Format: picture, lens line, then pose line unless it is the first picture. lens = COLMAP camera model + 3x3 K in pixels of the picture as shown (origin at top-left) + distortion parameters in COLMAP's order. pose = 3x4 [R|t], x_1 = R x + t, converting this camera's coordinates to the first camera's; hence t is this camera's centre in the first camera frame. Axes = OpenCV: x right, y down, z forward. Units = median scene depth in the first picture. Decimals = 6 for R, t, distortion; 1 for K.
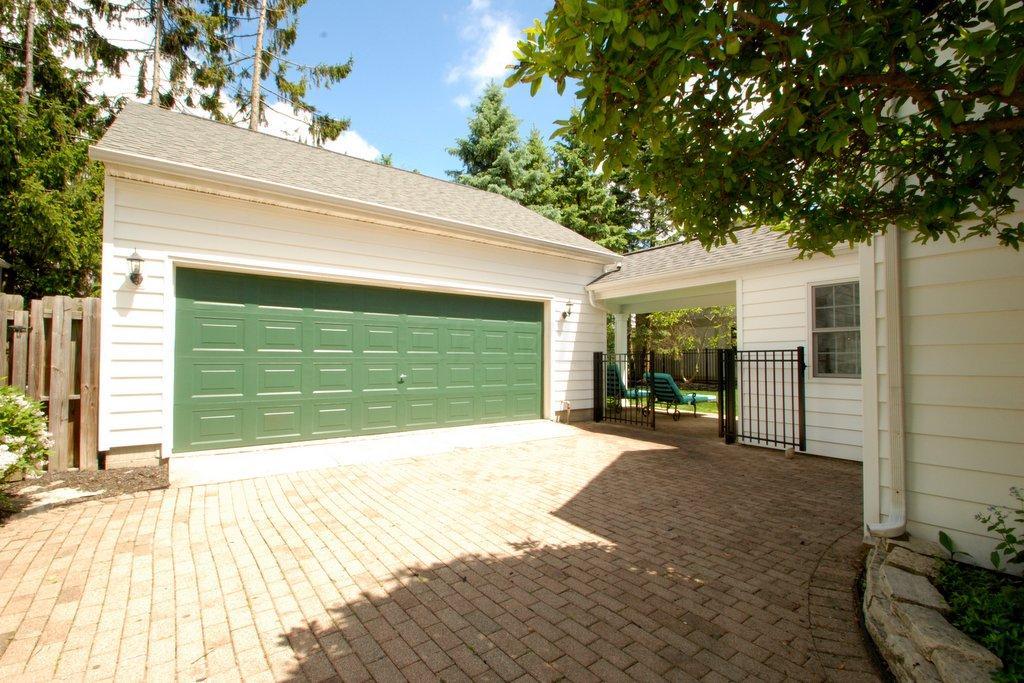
lens RADIAL K [[449.3, 0, 506.1], [0, 449.3, 340.0], [0, 0, 1]] dist [-0.000142, -0.000399]
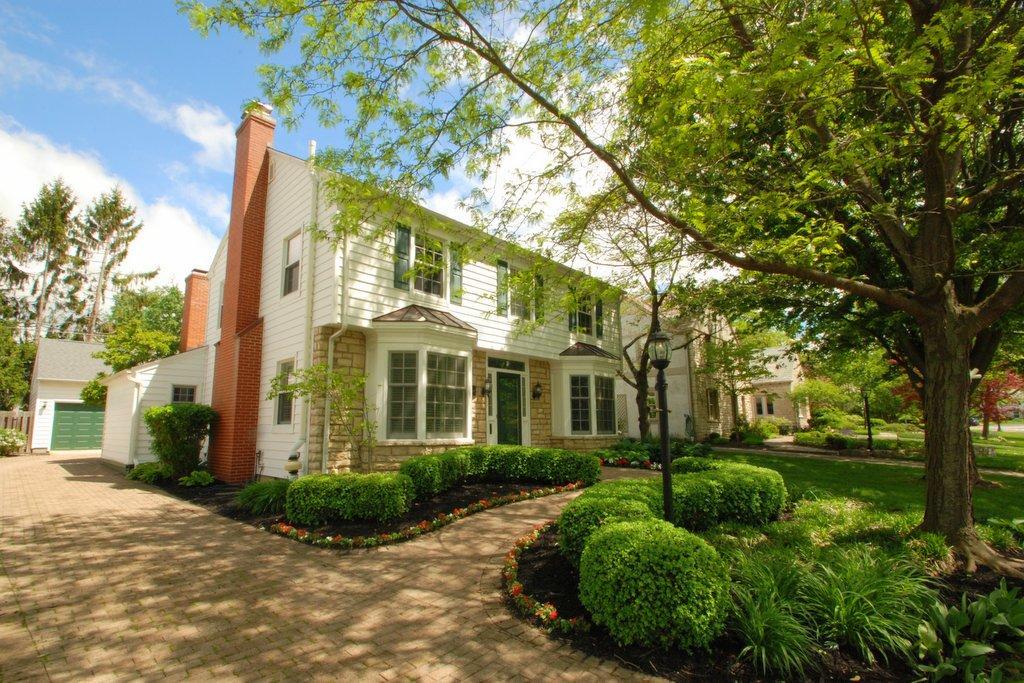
lens RADIAL K [[504.2, 0, 512.1], [0, 504.2, 335.1], [0, 0, 1]] dist [0.016786, -0.000430]
pose [[0.986643, 0.026554, 0.160721, 0.981901], [-0.004937, 0.991046, -0.133430, -0.069394], [-0.162825, 0.130854, 0.977939, -1.629493]]
